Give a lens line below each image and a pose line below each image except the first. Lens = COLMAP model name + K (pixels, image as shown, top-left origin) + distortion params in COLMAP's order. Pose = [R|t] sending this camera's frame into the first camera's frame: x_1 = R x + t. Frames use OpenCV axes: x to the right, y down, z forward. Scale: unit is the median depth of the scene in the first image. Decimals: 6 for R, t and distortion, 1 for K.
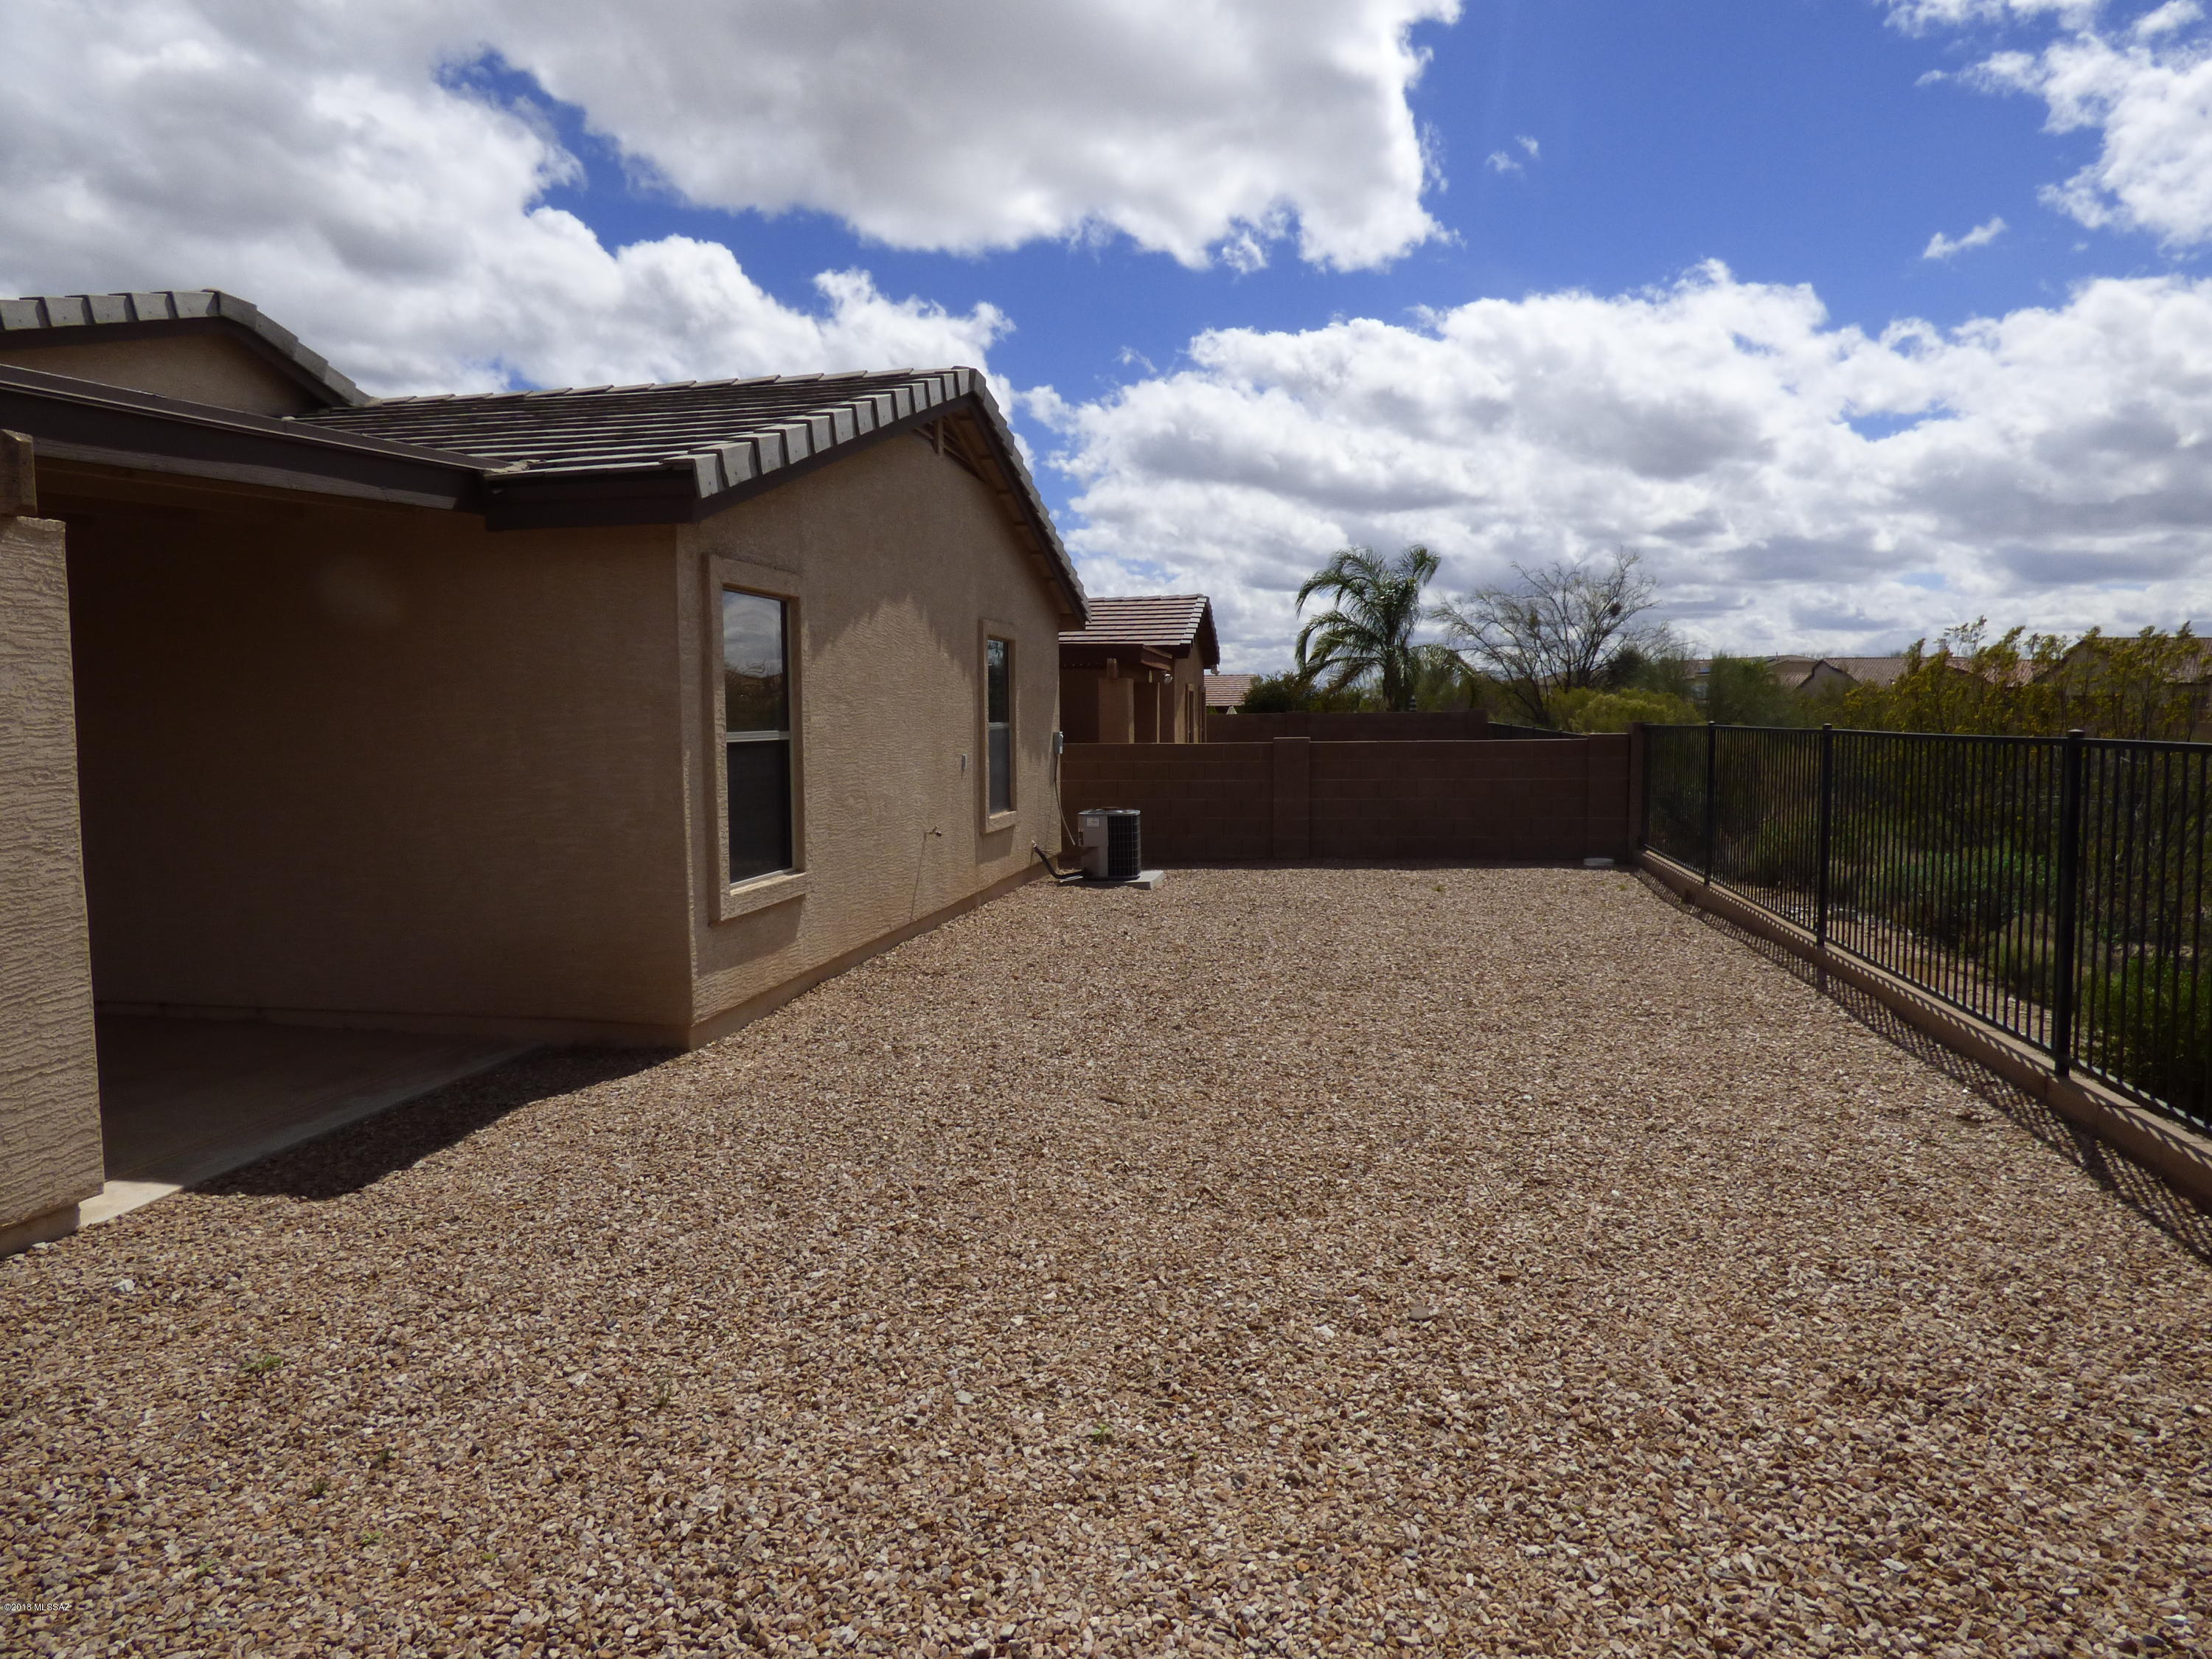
lens RADIAL K [[1347.4, 0, 1100.3], [0, 1347.4, 824.9], [0, 0, 1]] dist [-0.017426, -0.001485]
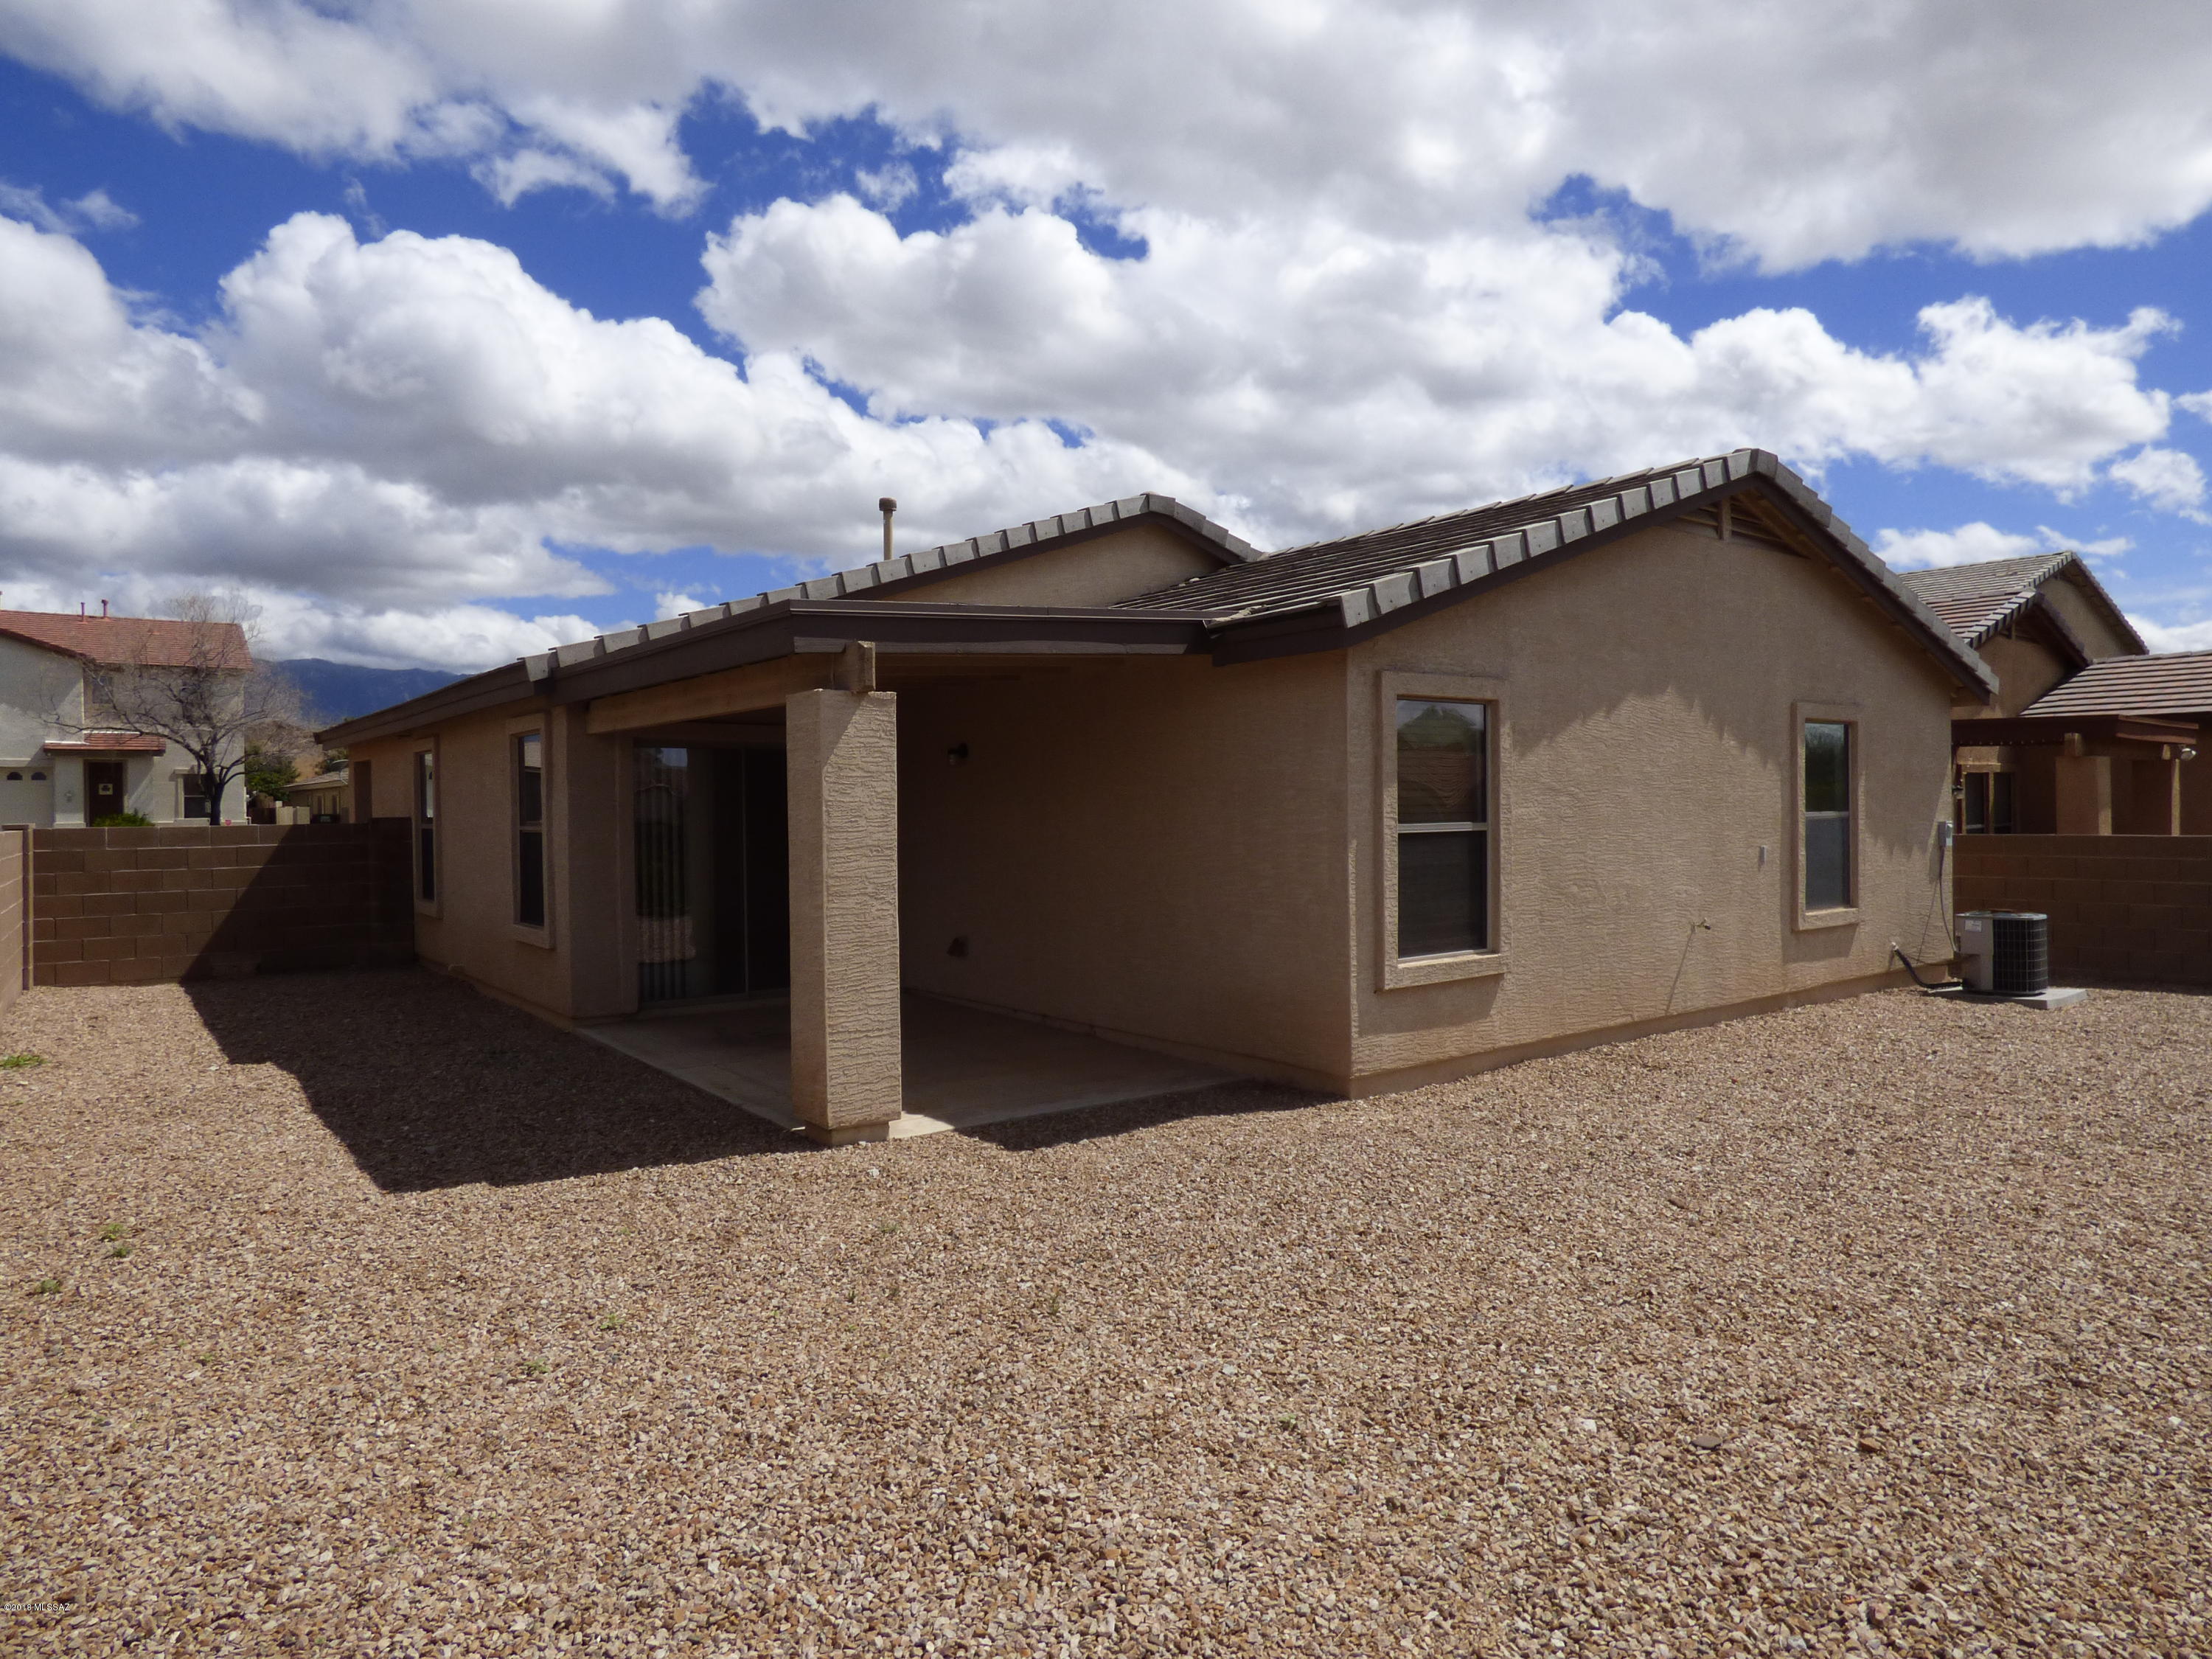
lens RADIAL K [[1347.4, 0, 1118.2], [0, 1347.4, 826.4], [0, 0, 1]] dist [-0.017426, -0.001485]
pose [[0.737872, 0.005186, -0.674920, 0.339201], [-0.047297, 0.997909, -0.044041, -0.005398], [0.673281, 0.064419, 0.736575, -0.002850]]
